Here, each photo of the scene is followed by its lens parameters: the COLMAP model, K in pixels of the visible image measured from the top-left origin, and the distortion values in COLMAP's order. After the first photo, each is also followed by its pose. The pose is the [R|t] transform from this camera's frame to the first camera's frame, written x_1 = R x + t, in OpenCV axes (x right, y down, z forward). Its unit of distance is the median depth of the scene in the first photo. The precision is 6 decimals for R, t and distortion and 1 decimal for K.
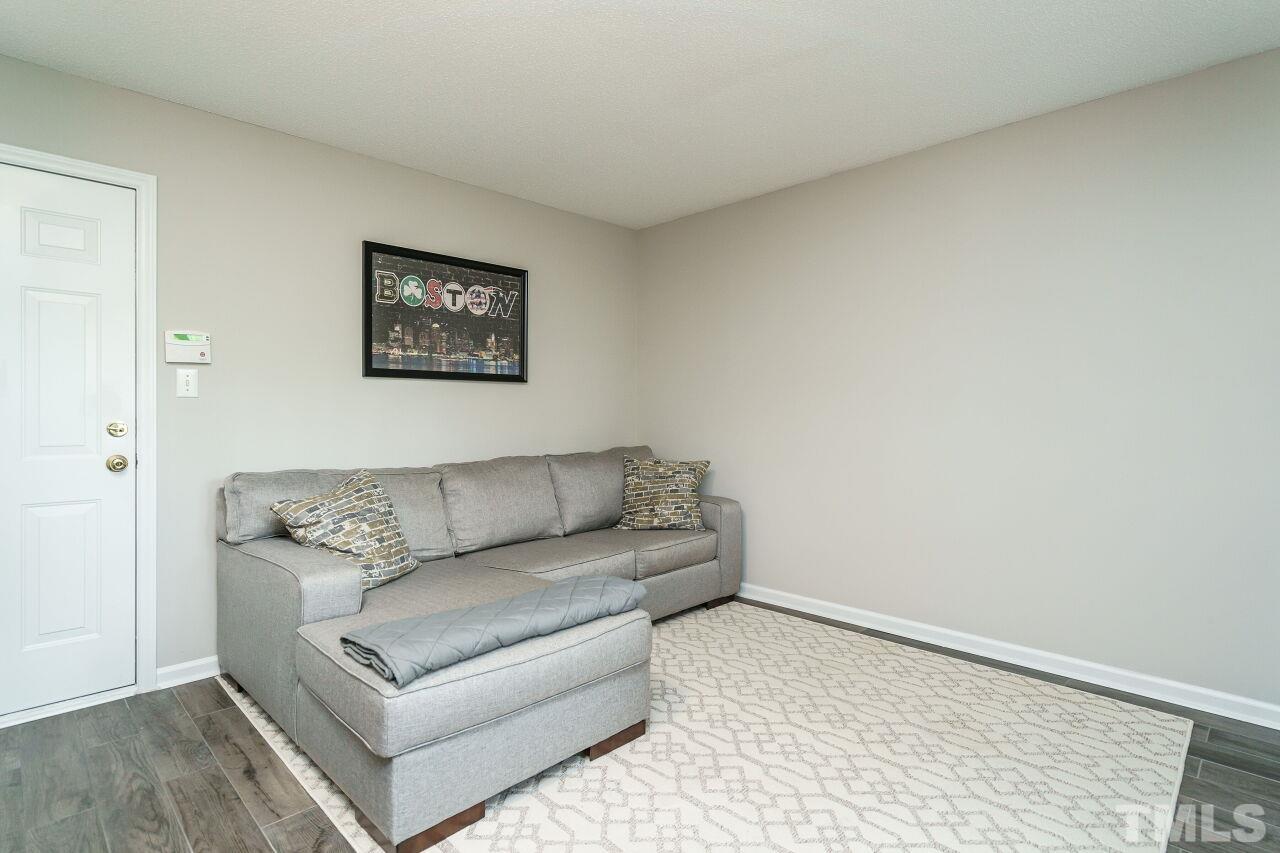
lens RADIAL K [[642.0, 0, 640.5], [0, 642.0, 413.4], [0, 0, 1]] dist [0.002733, -0.000237]
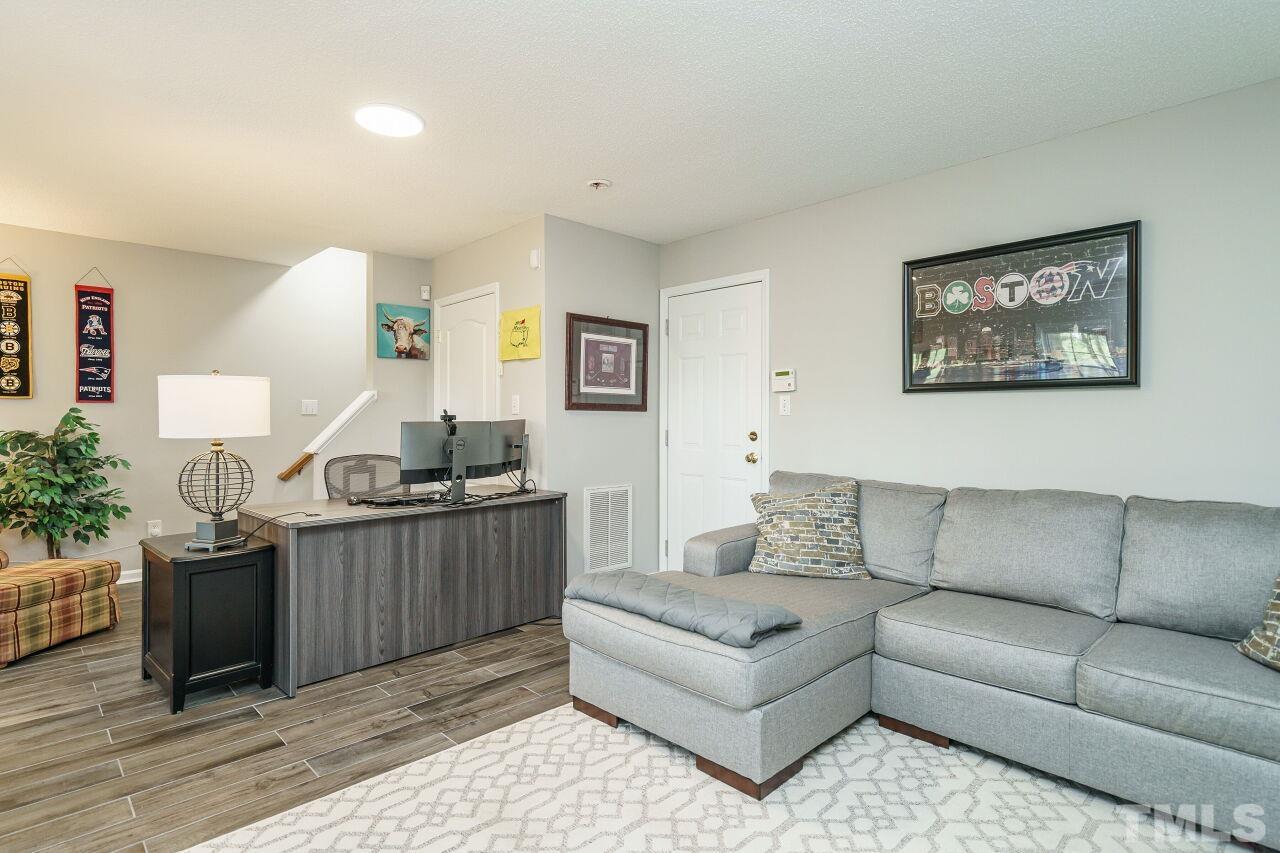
lens RADIAL K [[642.0, 0, 640.6], [0, 642.0, 428.9], [0, 0, 1]] dist [0.002733, -0.000237]
pose [[-0.012680, 0.016803, -0.999778, 0.565256], [-0.005485, 0.999843, 0.016874, -0.014021], [0.999905, 0.005697, -0.012586, 0.545732]]
